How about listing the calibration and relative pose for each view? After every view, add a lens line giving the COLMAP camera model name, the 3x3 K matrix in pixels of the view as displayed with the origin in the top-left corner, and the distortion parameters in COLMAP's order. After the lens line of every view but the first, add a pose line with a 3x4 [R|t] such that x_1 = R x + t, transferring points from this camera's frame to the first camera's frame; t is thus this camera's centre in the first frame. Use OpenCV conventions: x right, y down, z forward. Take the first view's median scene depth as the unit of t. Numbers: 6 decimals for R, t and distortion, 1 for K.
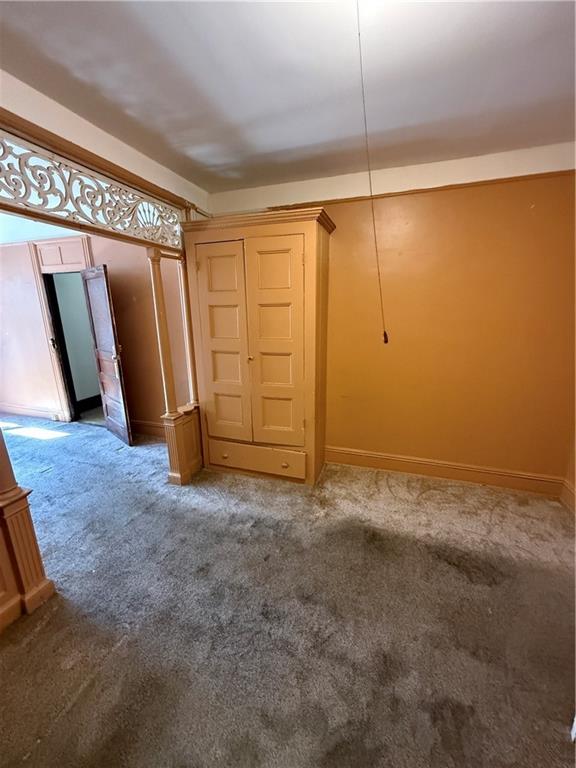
lens RADIAL K [[305.3, 0, 289.3], [0, 305.3, 381.6], [0, 0, 1]] dist [-0.002077, 0.000238]
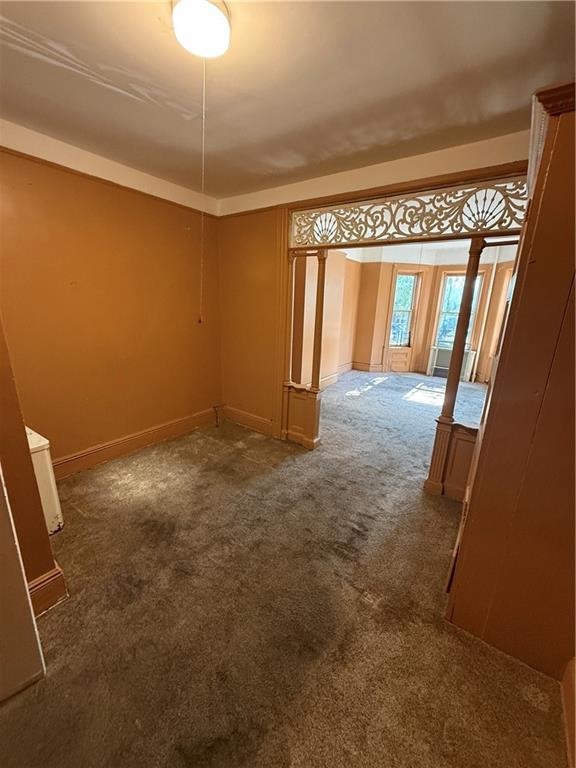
lens RADIAL K [[305.3, 0, 286.5], [0, 305.3, 382.7], [0, 0, 1]] dist [-0.002077, 0.000238]
pose [[-0.299875, 0.249469, -0.920782, 0.769211], [-0.256046, 0.908740, 0.329594, -0.226720], [0.918975, 0.334600, -0.208632, 0.912630]]
